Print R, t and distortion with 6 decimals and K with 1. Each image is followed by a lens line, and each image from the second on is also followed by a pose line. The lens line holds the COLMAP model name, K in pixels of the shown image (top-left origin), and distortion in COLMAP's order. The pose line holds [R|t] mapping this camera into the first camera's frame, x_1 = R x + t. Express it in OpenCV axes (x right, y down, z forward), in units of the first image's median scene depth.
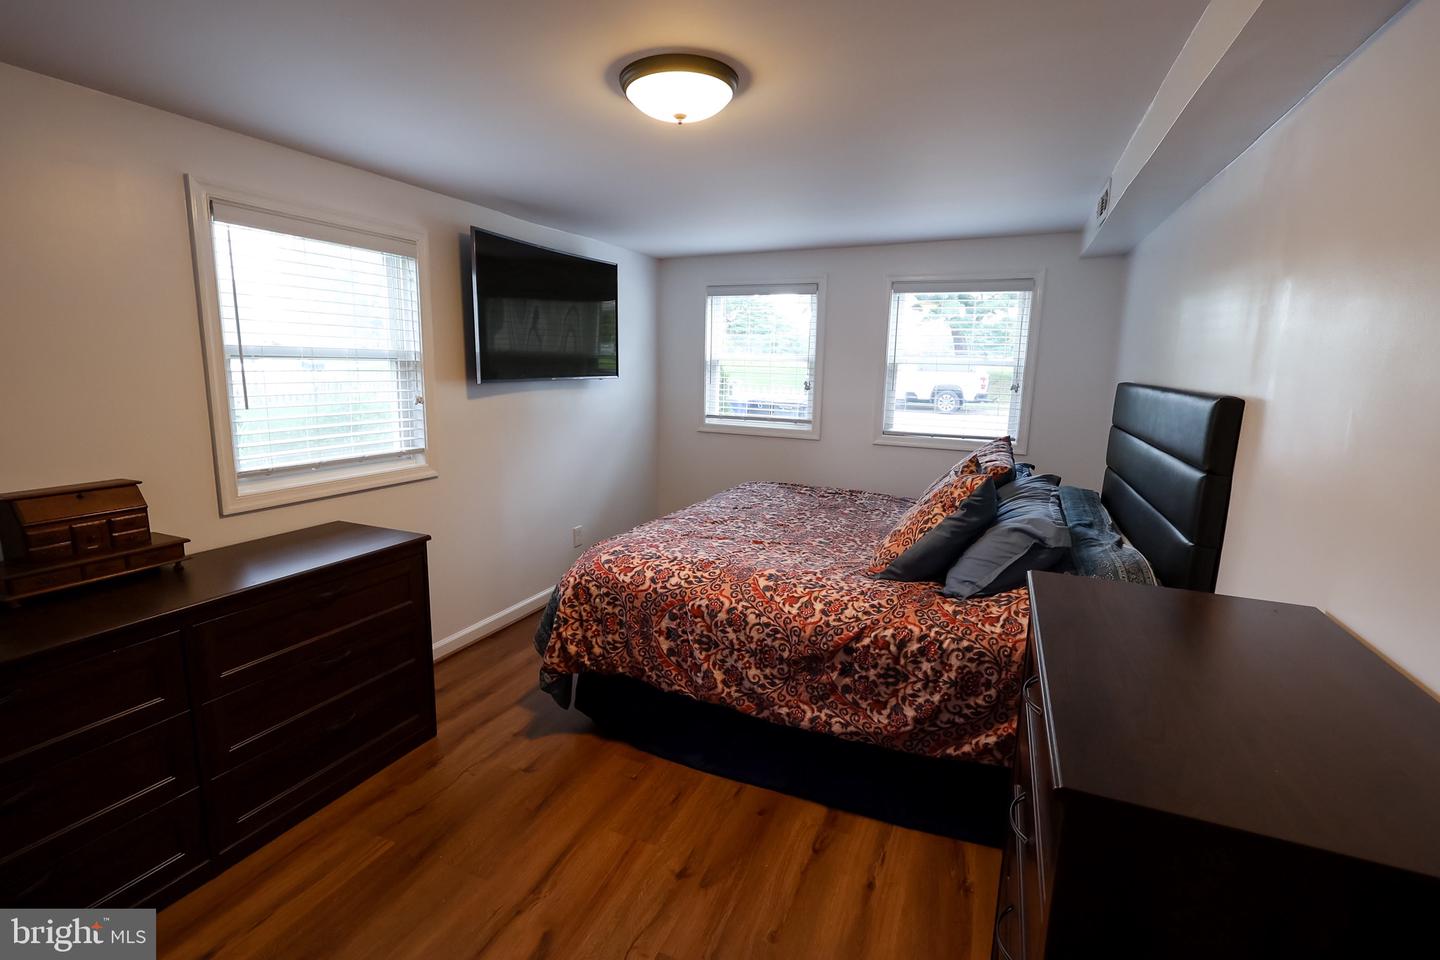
lens RADIAL K [[685.8, 0, 720.0], [0, 685.8, 480.0], [0, 0, 1]] dist [-0.002846, -0.000159]
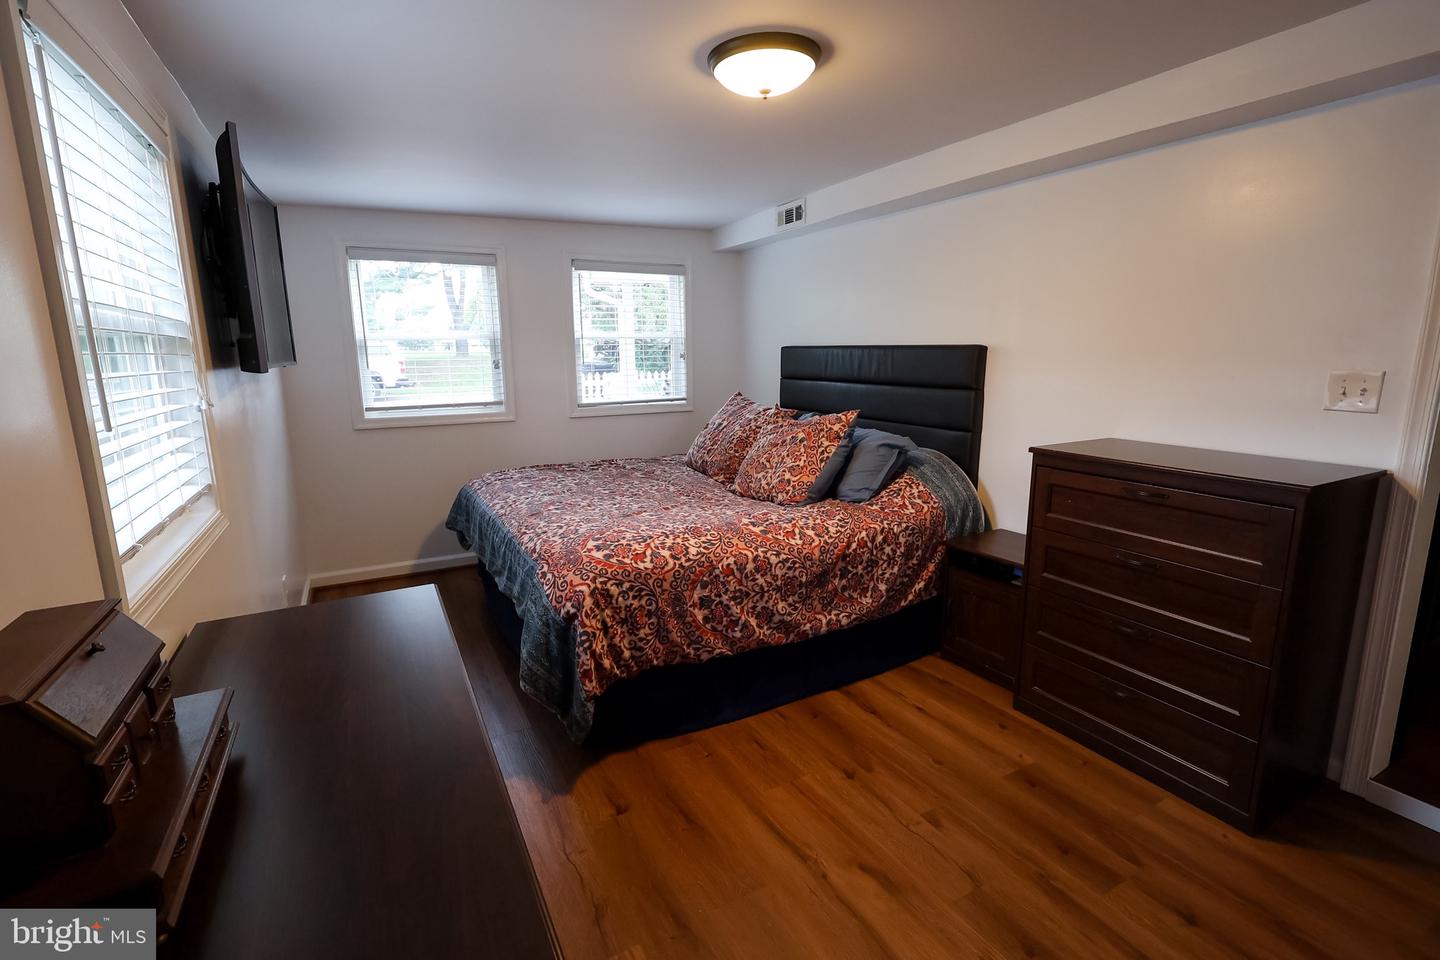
lens RADIAL K [[685.8, 0, 720.0], [0, 685.8, 480.0], [0, 0, 1]] dist [-0.002846, -0.000159]
pose [[0.595114, -0.177240, 0.783853, -0.843529], [0.161112, 0.981888, 0.099699, -0.049652], [-0.787326, 0.066955, 0.612890, 0.368197]]
